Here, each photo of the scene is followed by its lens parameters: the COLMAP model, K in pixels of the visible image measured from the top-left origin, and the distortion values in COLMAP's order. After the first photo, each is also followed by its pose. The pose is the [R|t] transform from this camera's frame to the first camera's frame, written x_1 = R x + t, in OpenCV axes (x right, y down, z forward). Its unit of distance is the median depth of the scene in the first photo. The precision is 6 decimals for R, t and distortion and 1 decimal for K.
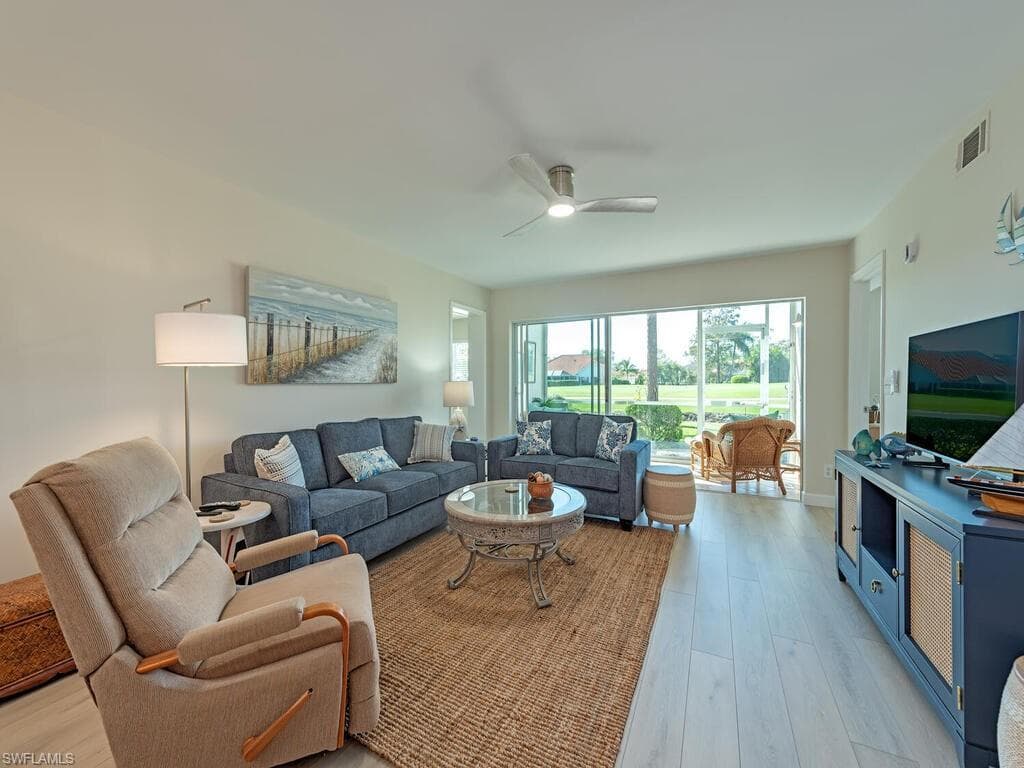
lens RADIAL K [[404.2, 0, 512.1], [0, 404.2, 386.1], [0, 0, 1]] dist [0.001009, 0.000216]
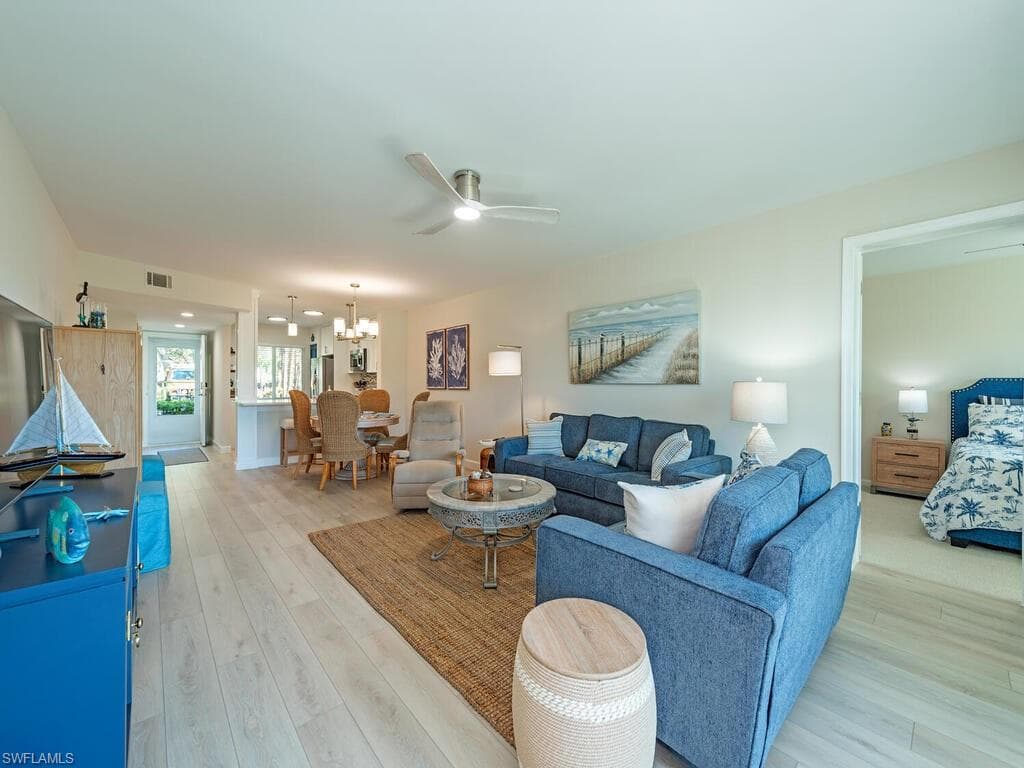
lens RADIAL K [[404.2, 0, 514.5], [0, 404.2, 383.5], [0, 0, 1]] dist [0.001009, 0.000216]
pose [[-0.372416, 0.002890, -0.928061, 0.812063], [-0.011502, 0.999904, 0.007729, -0.013359], [0.927995, 0.013553, -0.372347, 1.187360]]
